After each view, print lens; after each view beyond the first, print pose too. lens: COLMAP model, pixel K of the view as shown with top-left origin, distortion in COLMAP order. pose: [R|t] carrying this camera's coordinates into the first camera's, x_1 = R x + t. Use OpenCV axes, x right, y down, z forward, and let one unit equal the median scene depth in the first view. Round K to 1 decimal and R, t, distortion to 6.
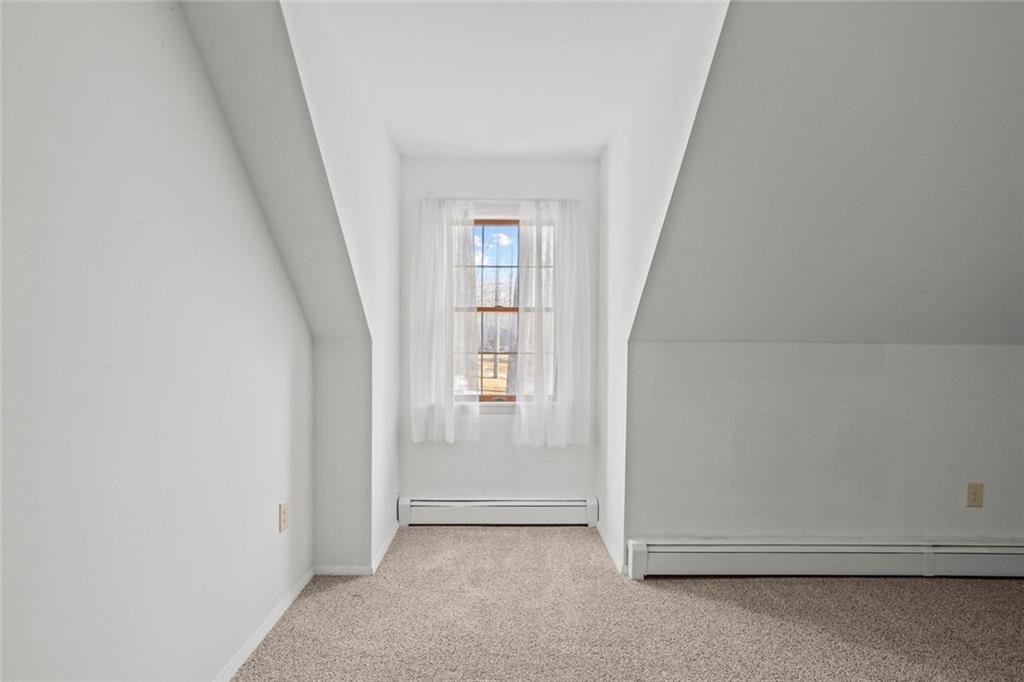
lens RADIAL K [[508.8, 0, 510.6], [0, 508.8, 346.9], [0, 0, 1]] dist [0.001995, 0.001558]
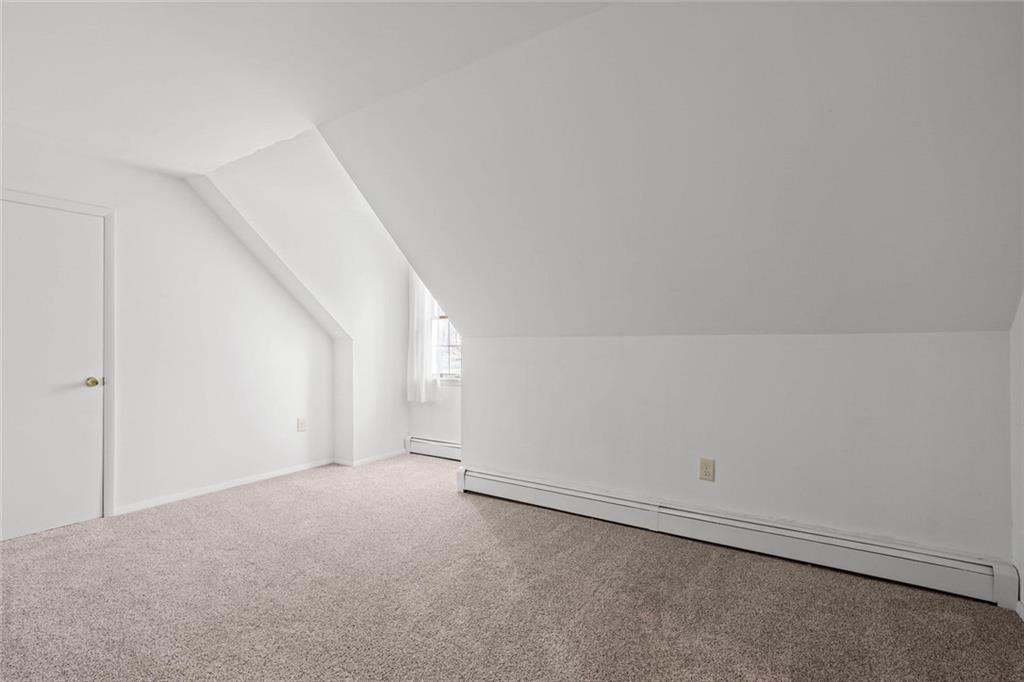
lens RADIAL K [[508.8, 0, 510.6], [0, 508.8, 346.9], [0, 0, 1]] dist [0.001995, 0.001558]
pose [[0.814115, -0.003564, -0.580693, 1.221679], [-0.006222, 0.999870, -0.014860, 0.044469], [0.580671, 0.015711, 0.813987, -0.150837]]
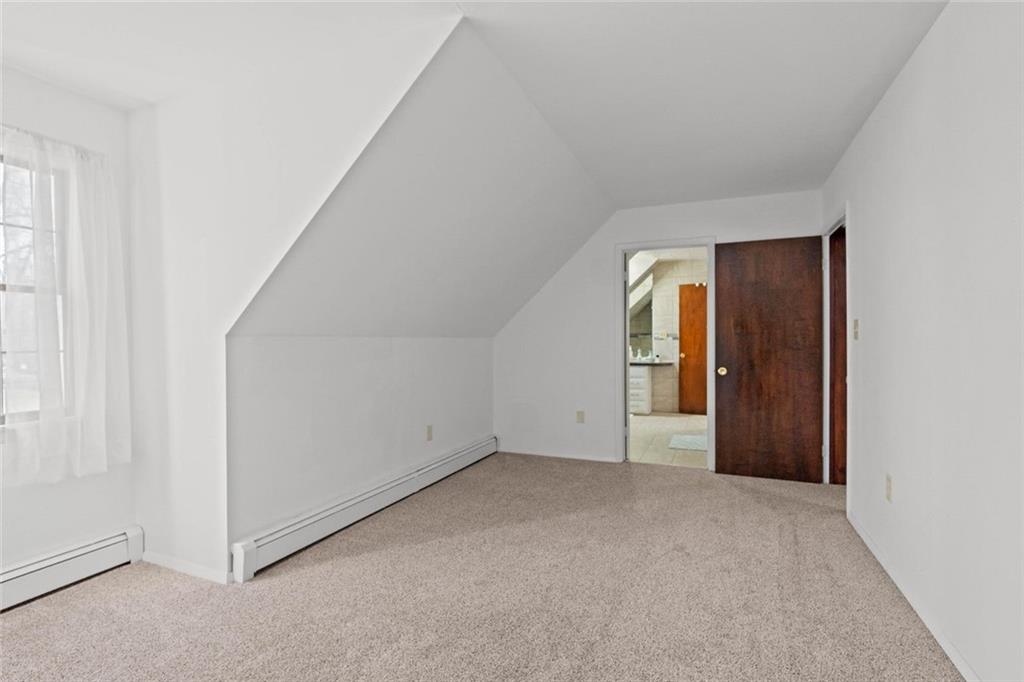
lens RADIAL K [[495.2, 0, 512.0], [0, 495.2, 341.0], [0, 0, 1]] dist [0.000143, 0.000328]
pose [[0.402015, -0.007381, 0.915603, -0.392968], [0.015298, 0.999882, 0.001344, 0.008338], [-0.915505, 0.013466, 0.402080, 0.149503]]
